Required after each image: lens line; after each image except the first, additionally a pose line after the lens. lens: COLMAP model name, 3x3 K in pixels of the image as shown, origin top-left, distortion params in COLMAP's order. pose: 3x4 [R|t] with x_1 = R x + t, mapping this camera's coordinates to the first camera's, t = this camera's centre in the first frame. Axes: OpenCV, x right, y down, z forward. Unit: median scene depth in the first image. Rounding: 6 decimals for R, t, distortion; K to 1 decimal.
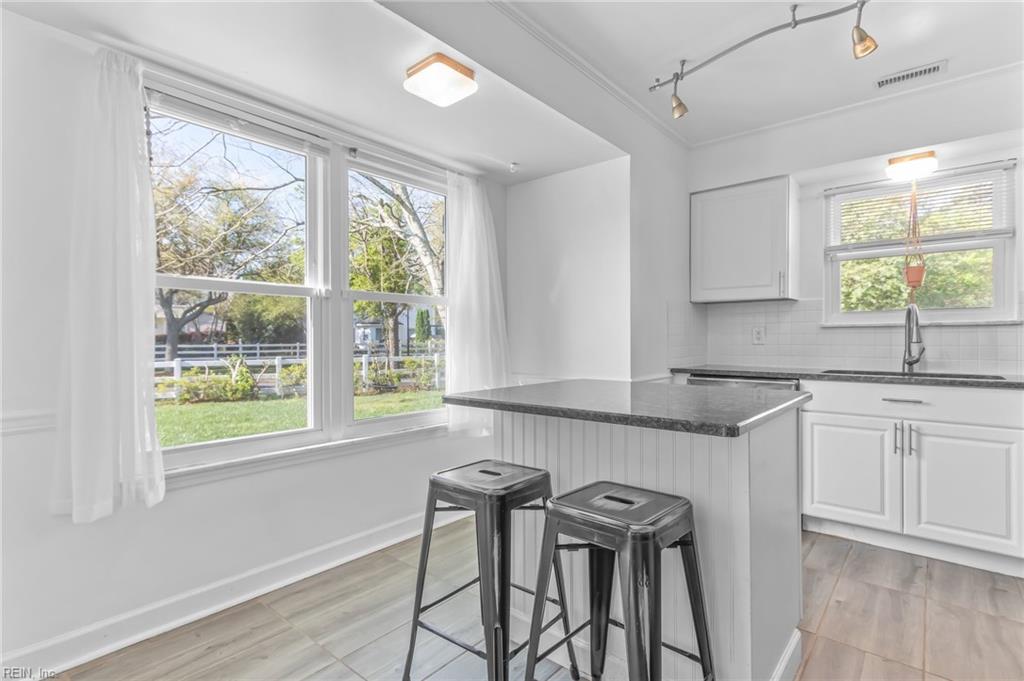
lens RADIAL K [[499.5, 0, 513.3], [0, 499.5, 337.3], [0, 0, 1]] dist [0.012057, -0.001156]
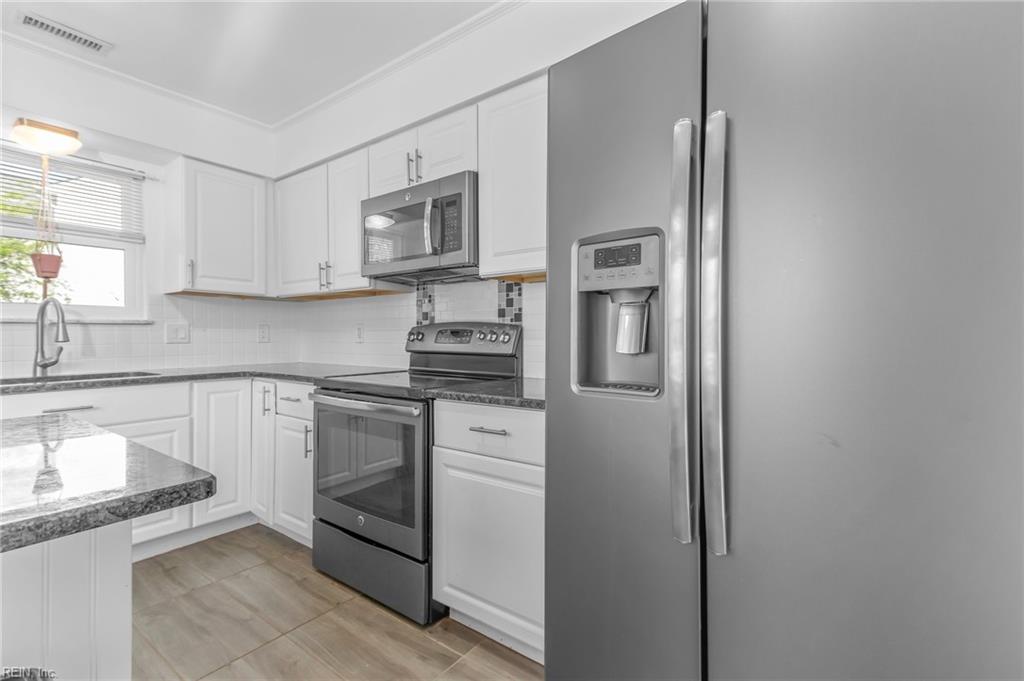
lens RADIAL K [[463.8, 0, 512.1], [0, 463.8, 332.7], [0, 0, 1]] dist [0.015938, 0.000164]
pose [[-0.067975, 0.002306, 0.997684, -0.070693], [0.001492, 0.999996, -0.002210, -0.002054], [-0.997686, 0.001338, -0.067978, 0.260787]]
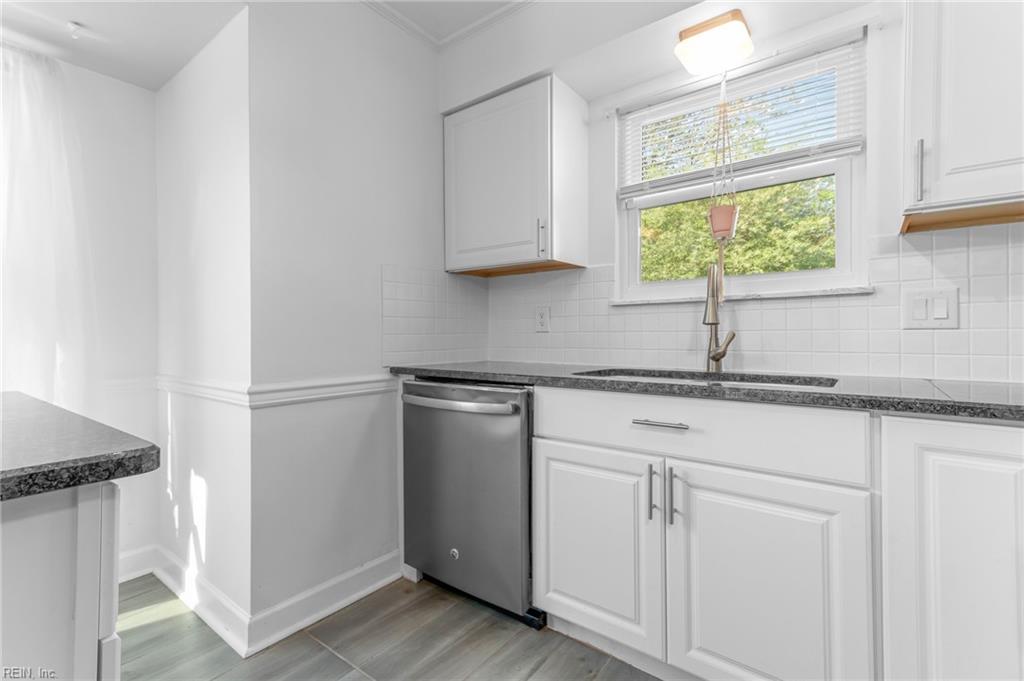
lens RADIAL K [[463.8, 0, 510.2], [0, 463.8, 333.9], [0, 0, 1]] dist [0.015938, 0.000164]
pose [[0.998683, -0.000263, 0.051297, 0.506781], [0.000478, 0.999991, -0.004193, 0.024125], [-0.051295, 0.004212, 0.998675, 0.431292]]
